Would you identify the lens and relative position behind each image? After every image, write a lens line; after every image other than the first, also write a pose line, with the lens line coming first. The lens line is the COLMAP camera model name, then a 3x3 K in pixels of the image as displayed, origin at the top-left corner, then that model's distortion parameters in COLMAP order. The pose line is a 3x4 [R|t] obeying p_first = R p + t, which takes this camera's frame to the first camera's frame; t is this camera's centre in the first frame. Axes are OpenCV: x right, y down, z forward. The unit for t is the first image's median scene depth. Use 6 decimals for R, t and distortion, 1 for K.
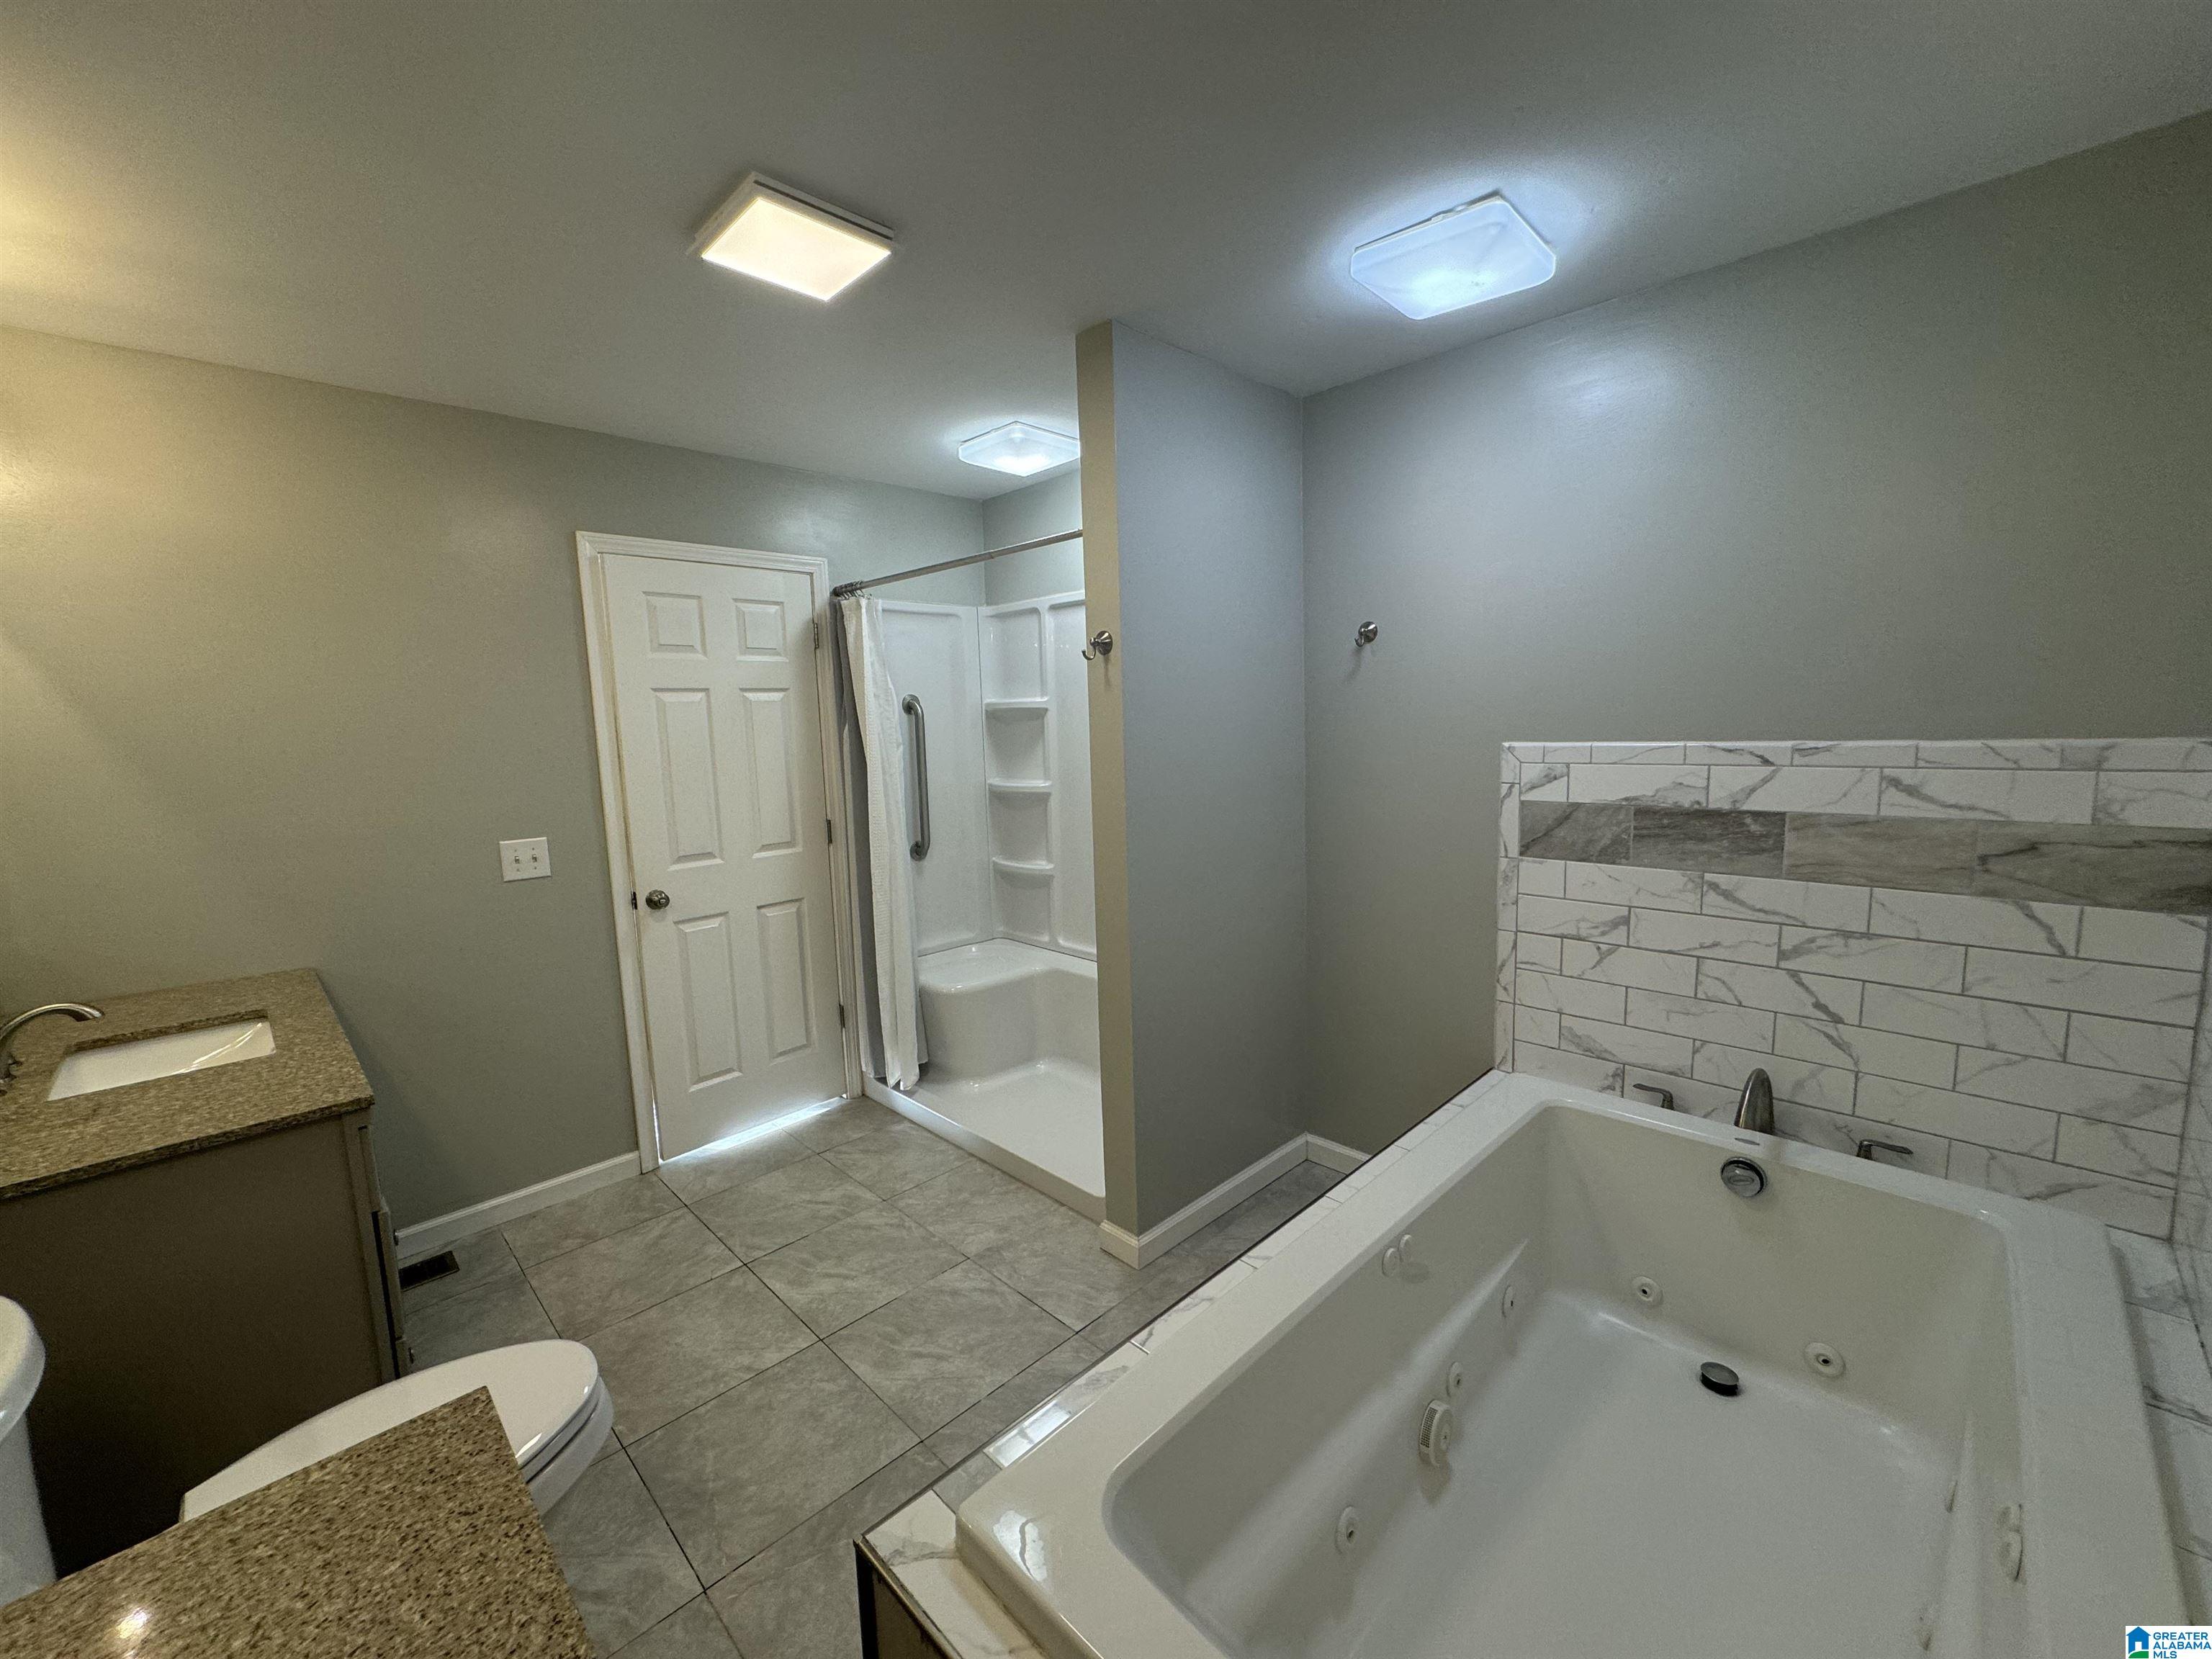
lens RADIAL K [[882.6, 0, 1104.7], [0, 882.6, 831.6], [0, 0, 1]] dist [-0.002872, -0.000107]
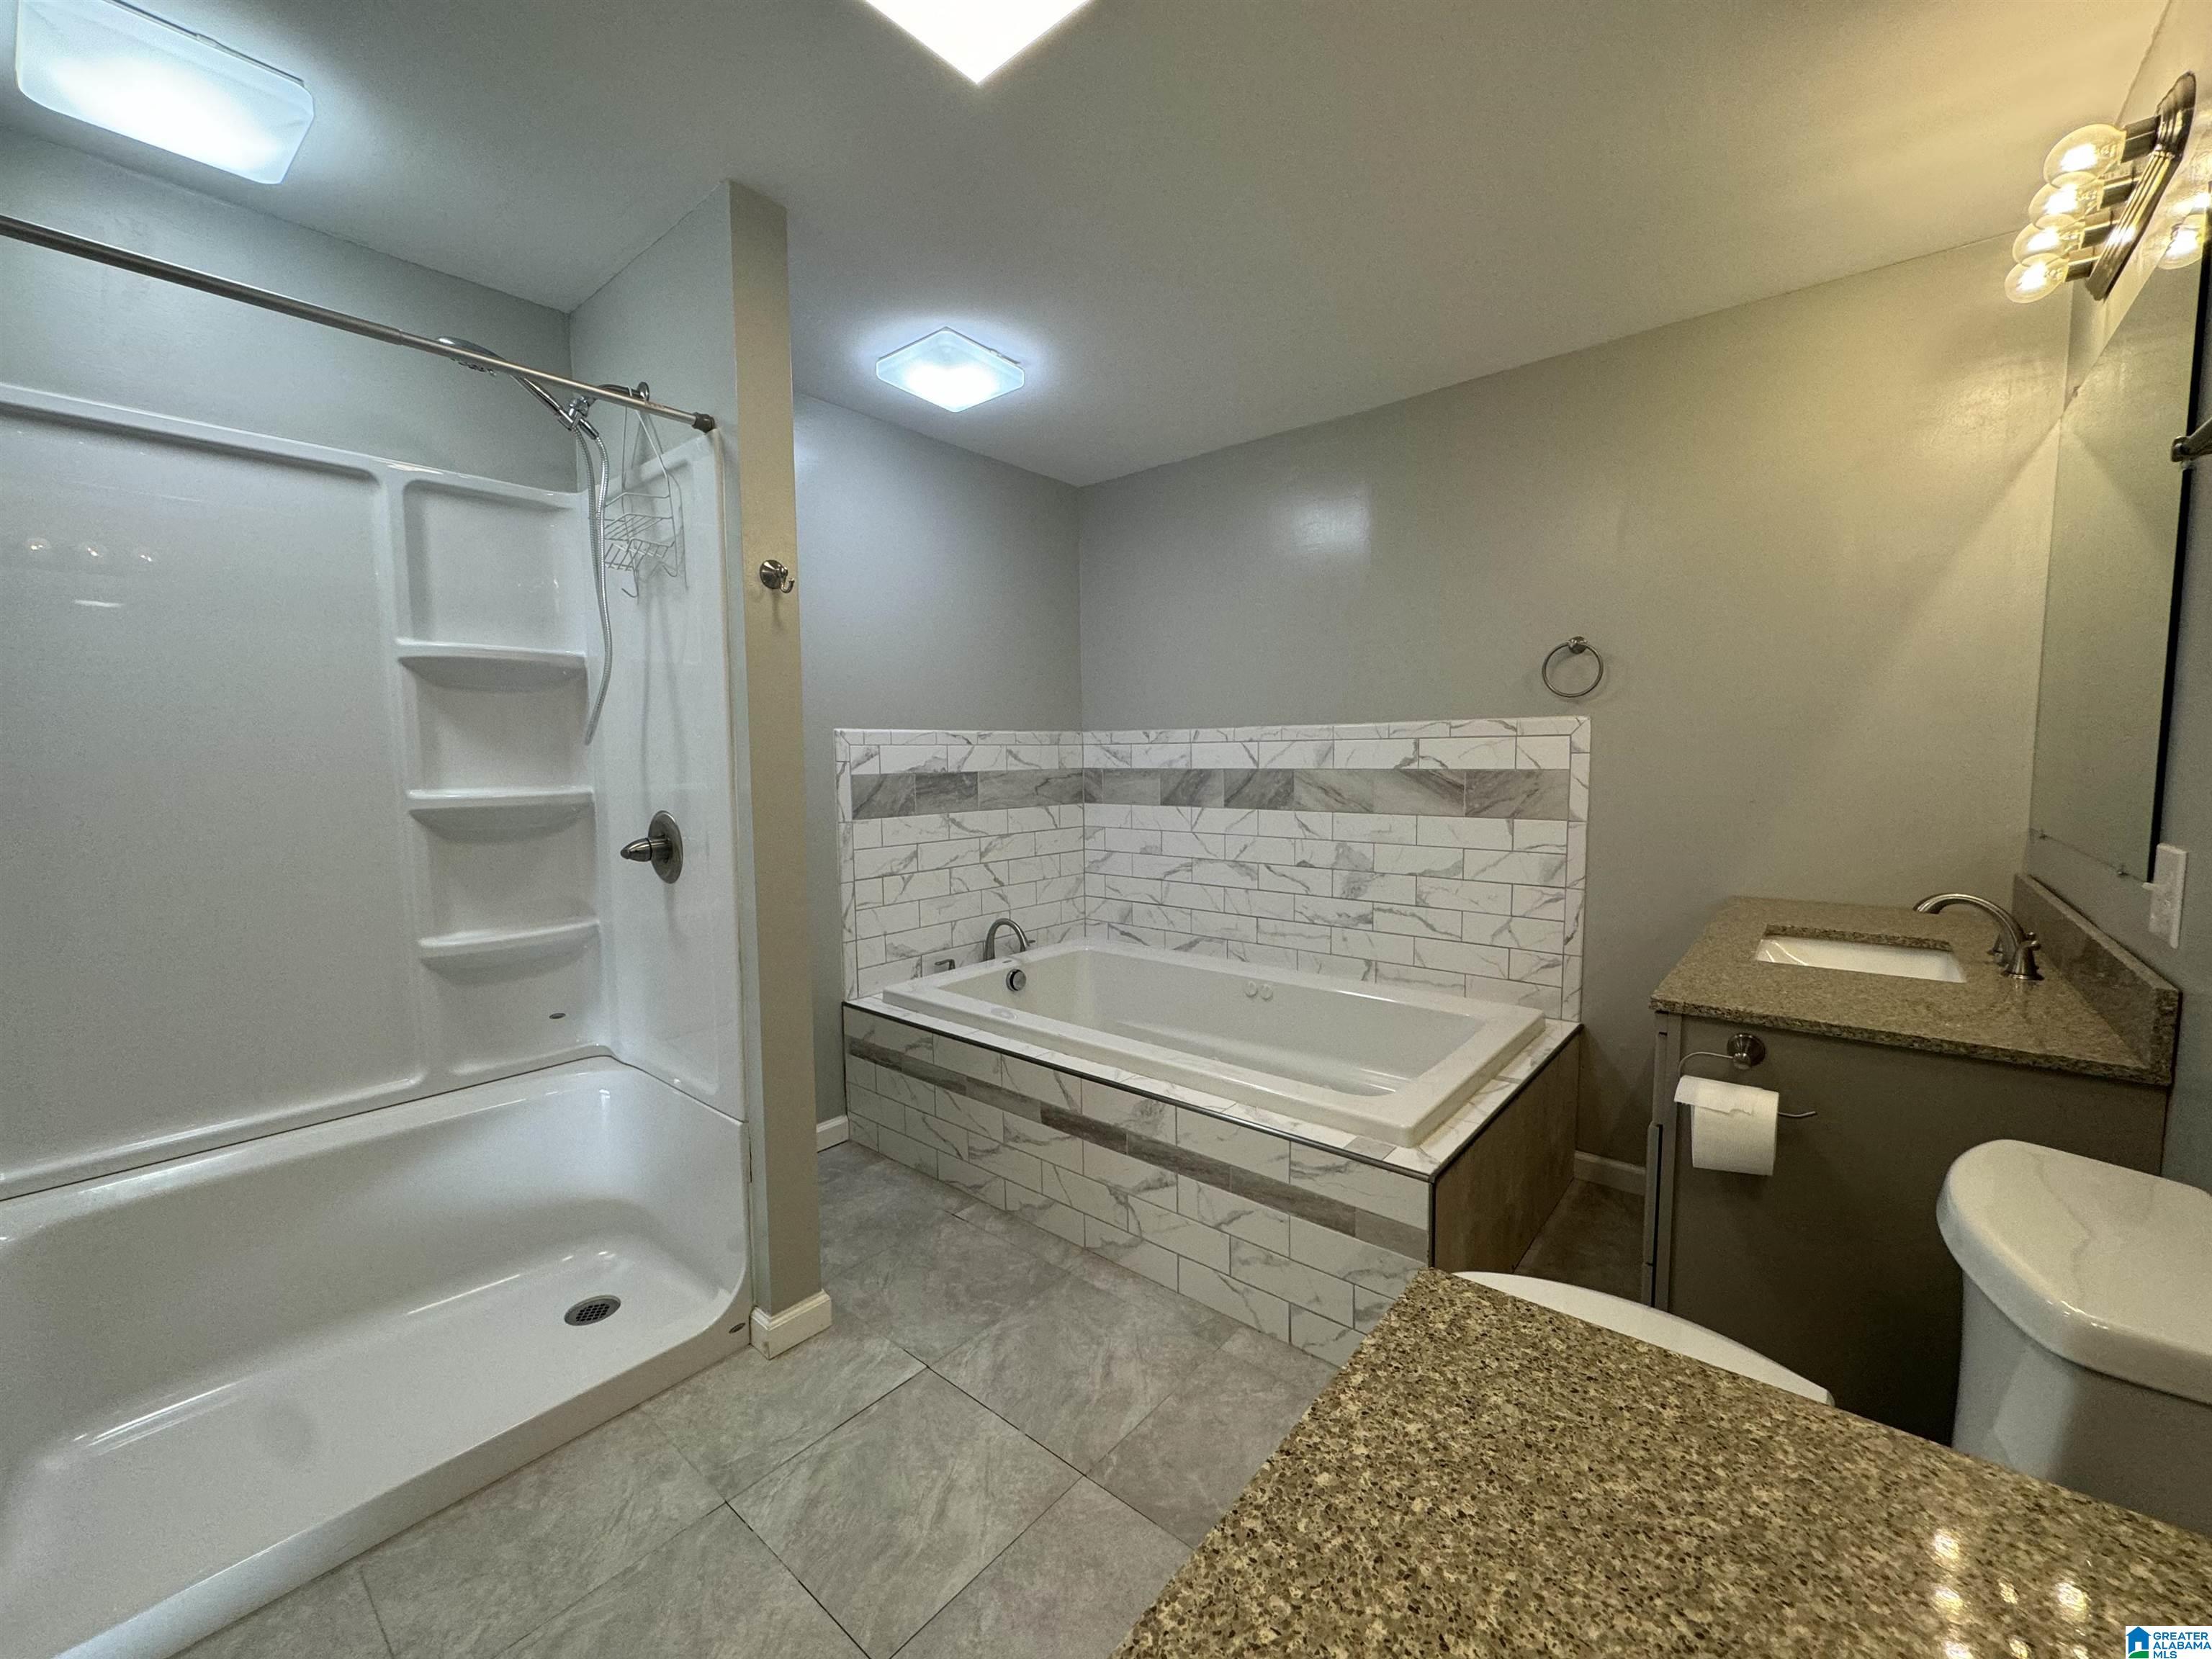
lens RADIAL K [[882.6, 0, 1110.1], [0, 882.6, 830.2], [0, 0, 1]] dist [-0.002872, -0.000107]
pose [[-0.093197, -0.053601, 0.994204, -0.928144], [0.141683, 0.987674, 0.066530, 0.012268], [-0.985515, 0.147062, -0.084454, 0.857390]]
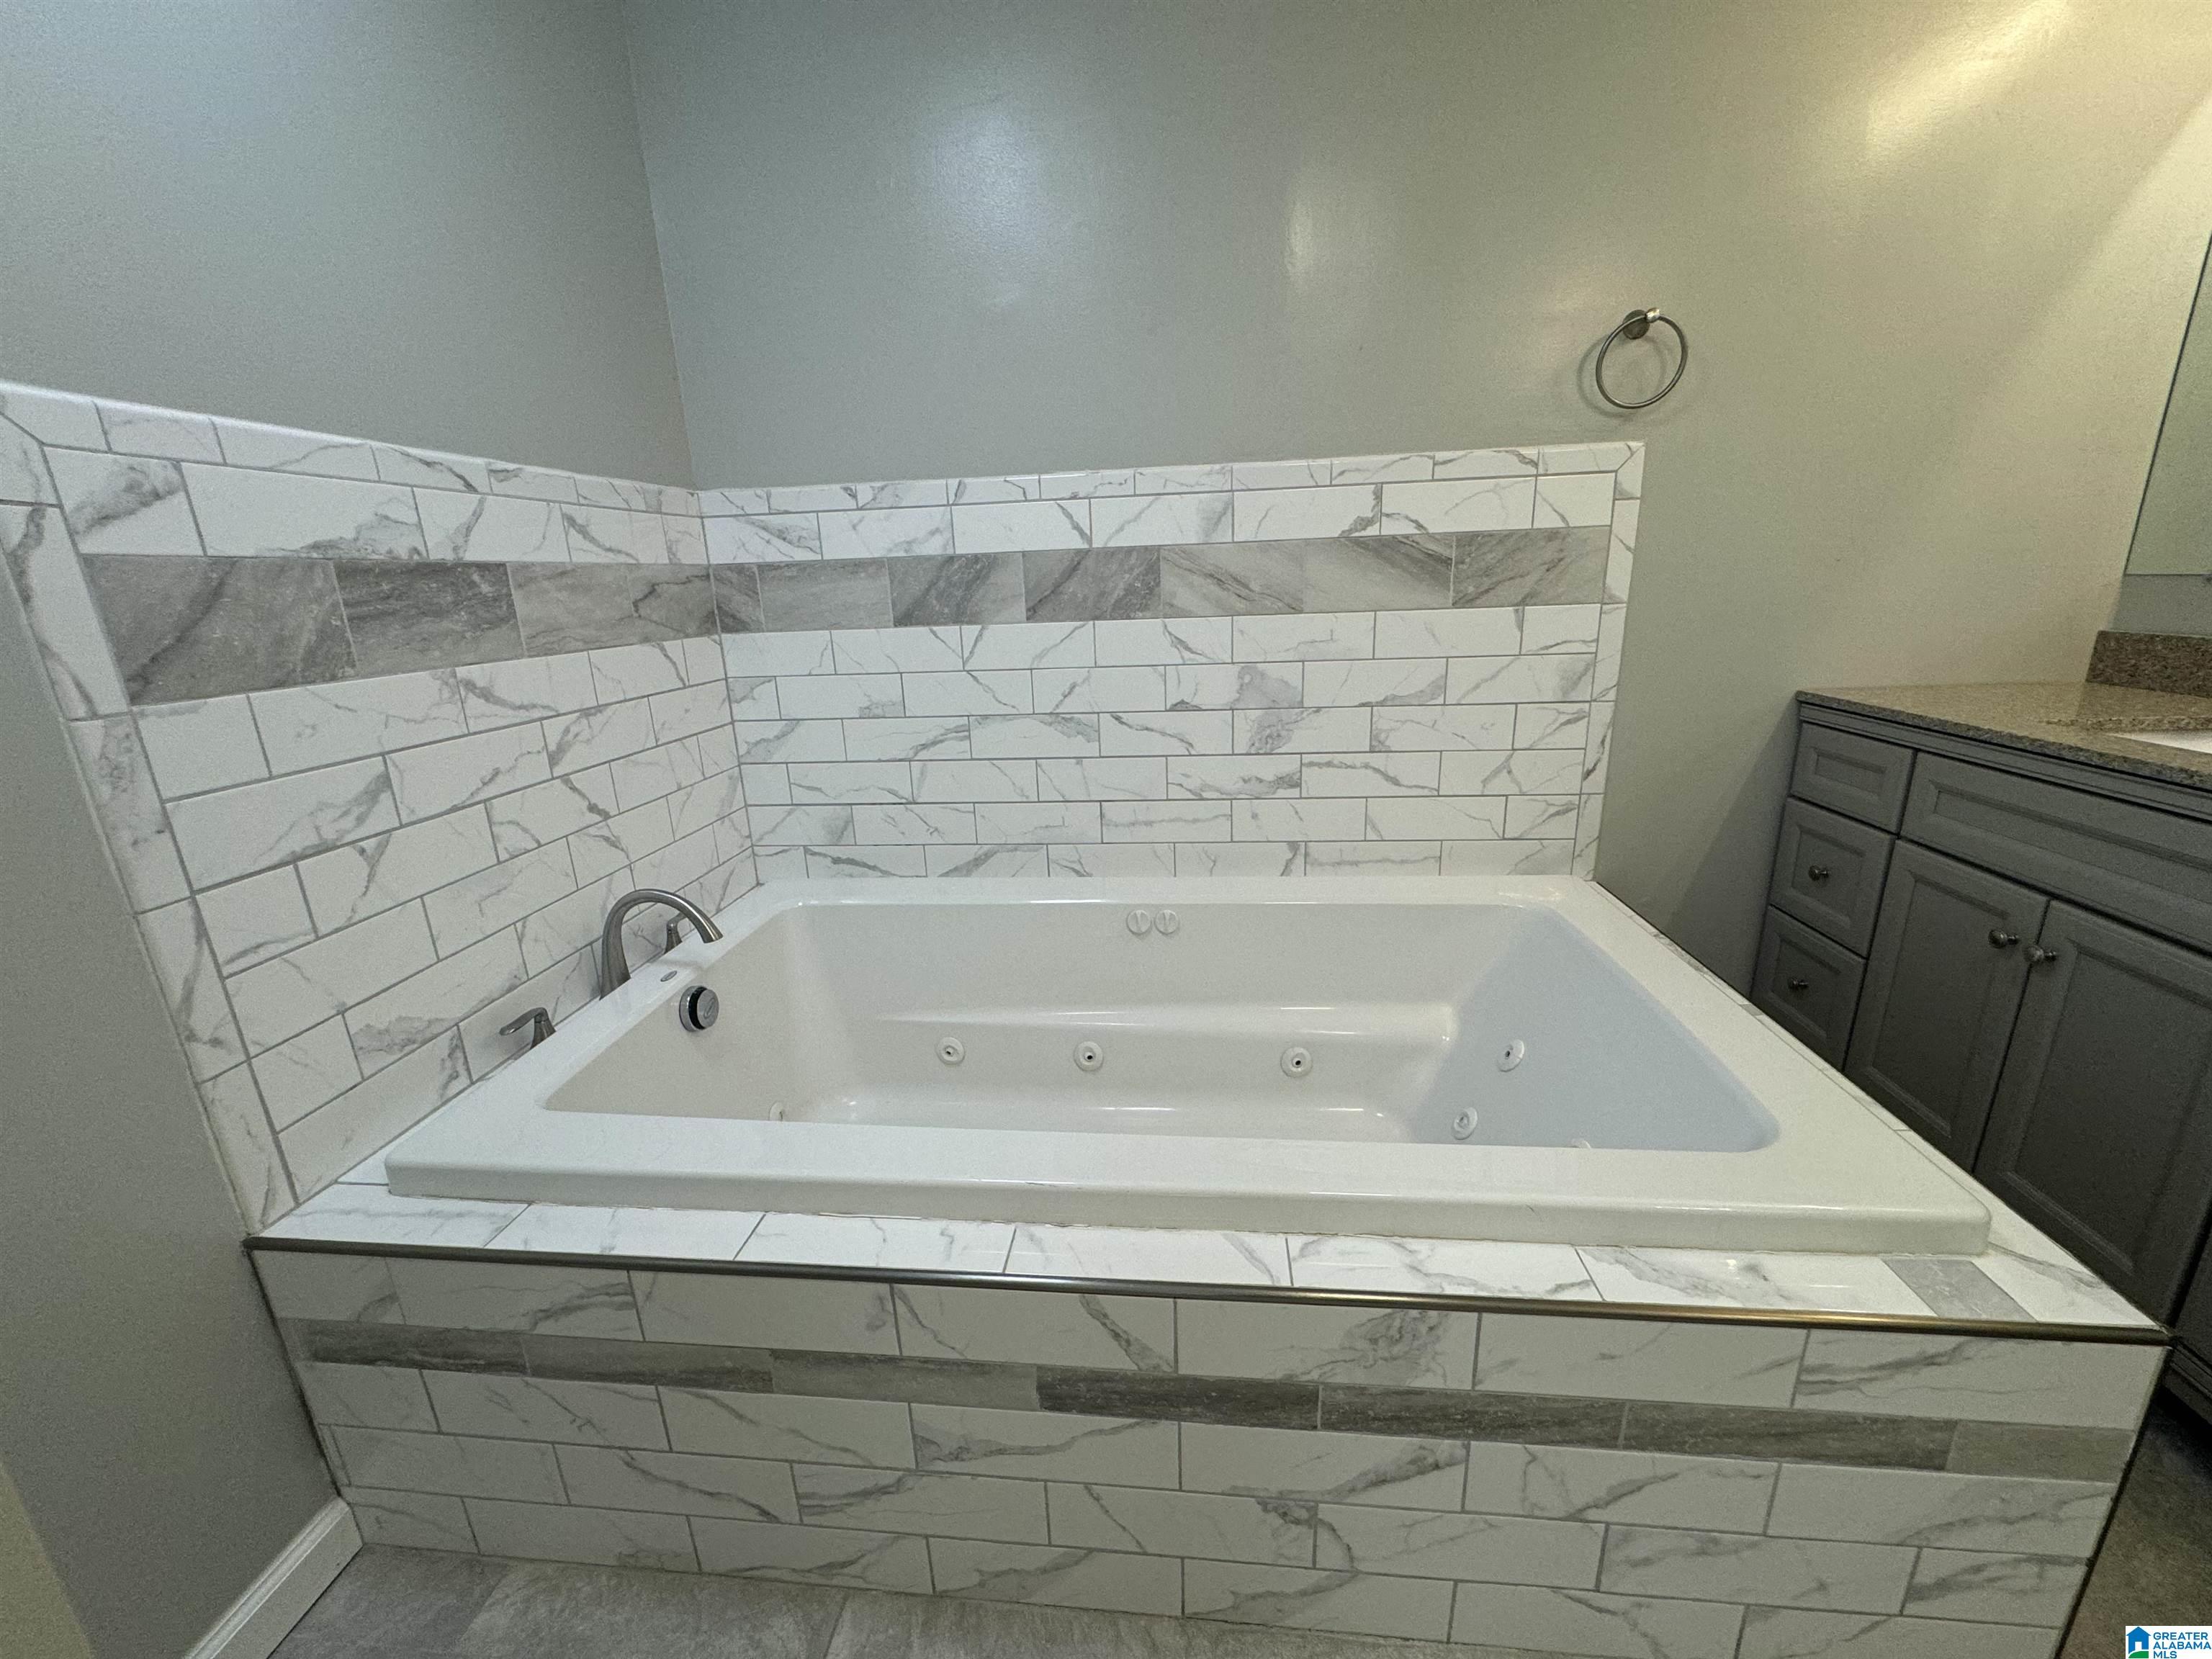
lens RADIAL K [[882.6, 0, 1105.8], [0, 882.6, 829.5], [0, 0, 1]] dist [-0.002872, -0.000107]
pose [[-0.629013, -0.159205, 0.760918, -0.114247], [0.157617, 0.932358, 0.325369, 0.023141], [-0.761248, 0.324595, -0.561373, 1.041931]]
